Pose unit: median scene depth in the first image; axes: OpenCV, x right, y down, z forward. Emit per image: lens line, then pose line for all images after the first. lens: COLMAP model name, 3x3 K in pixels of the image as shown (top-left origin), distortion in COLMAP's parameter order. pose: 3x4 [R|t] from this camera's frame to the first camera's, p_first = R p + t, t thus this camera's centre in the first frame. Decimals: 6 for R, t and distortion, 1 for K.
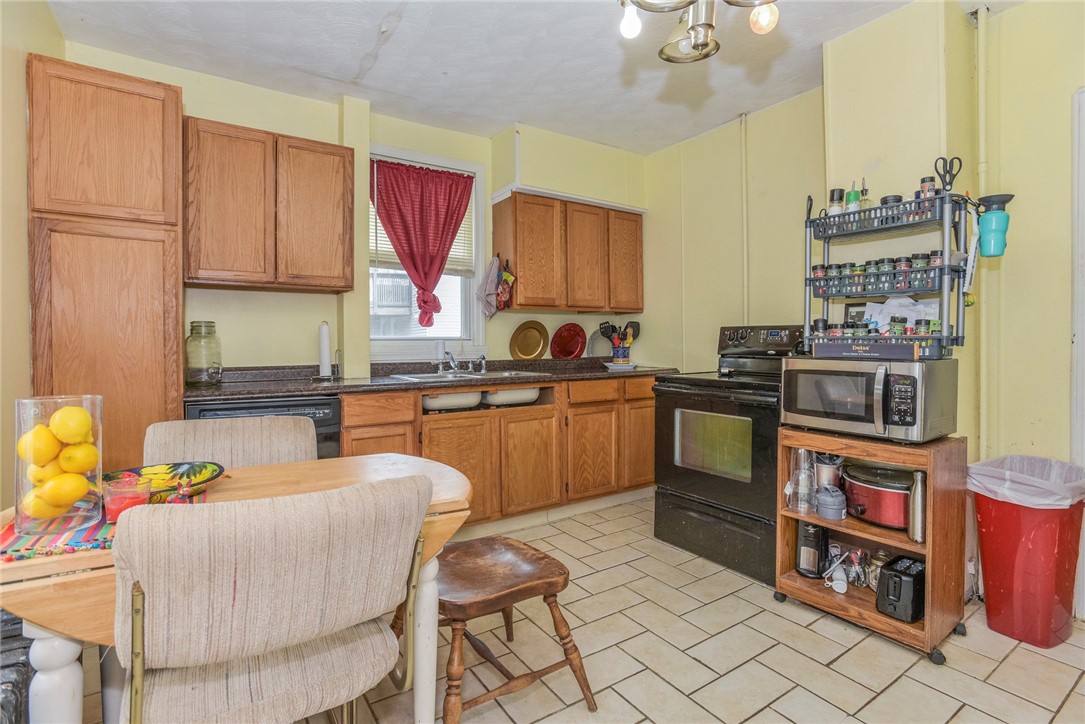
lens RADIAL K [[520.5, 0, 546.9], [0, 520.5, 349.8], [0, 0, 1]] dist [-0.037339, -0.000005]
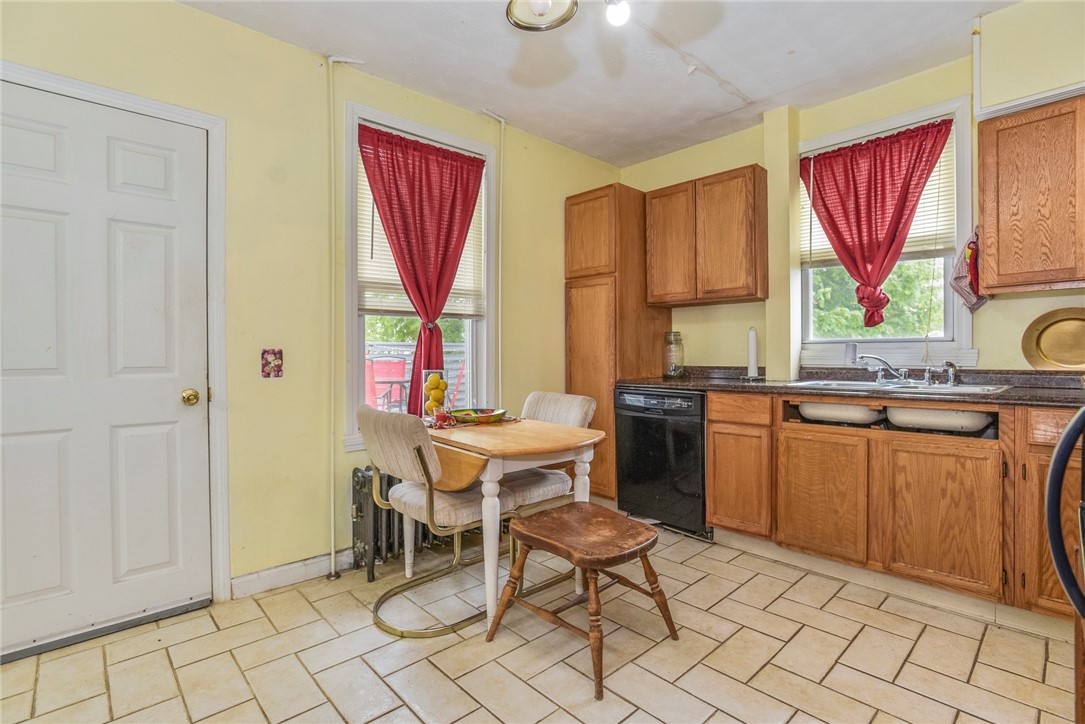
lens RADIAL K [[514.7, 0, 554.1], [0, 514.7, 359.9], [0, 0, 1]] dist [-0.033300, 0.000391]
pose [[0.169470, 0.016238, -0.985402, 0.520507], [-0.005331, 0.999865, 0.015559, 0.000057], [0.985521, 0.002616, 0.169533, 0.359489]]
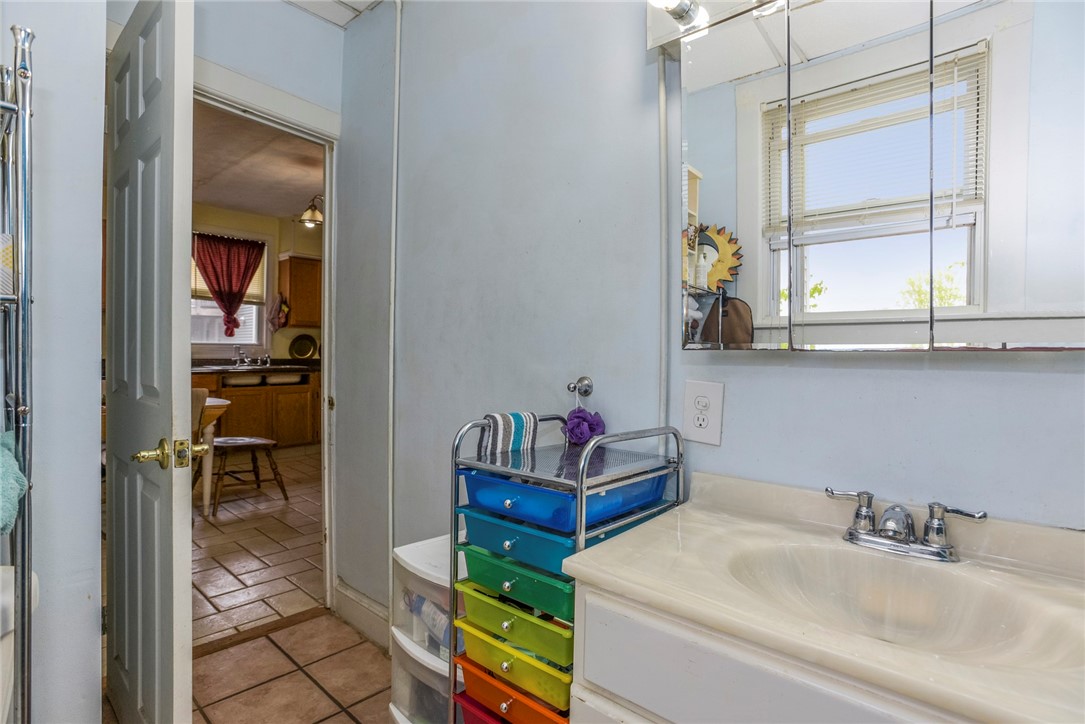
lens RADIAL K [[539.8, 0, 526.8], [0, 539.8, 356.6], [0, 0, 1]] dist [-0.000462, 0.000085]
pose [[0.973920, 0.023333, 0.225691, 0.302150], [-0.023189, 0.999726, -0.003288, 0.001574], [-0.225706, -0.002031, 0.974193, -0.875822]]
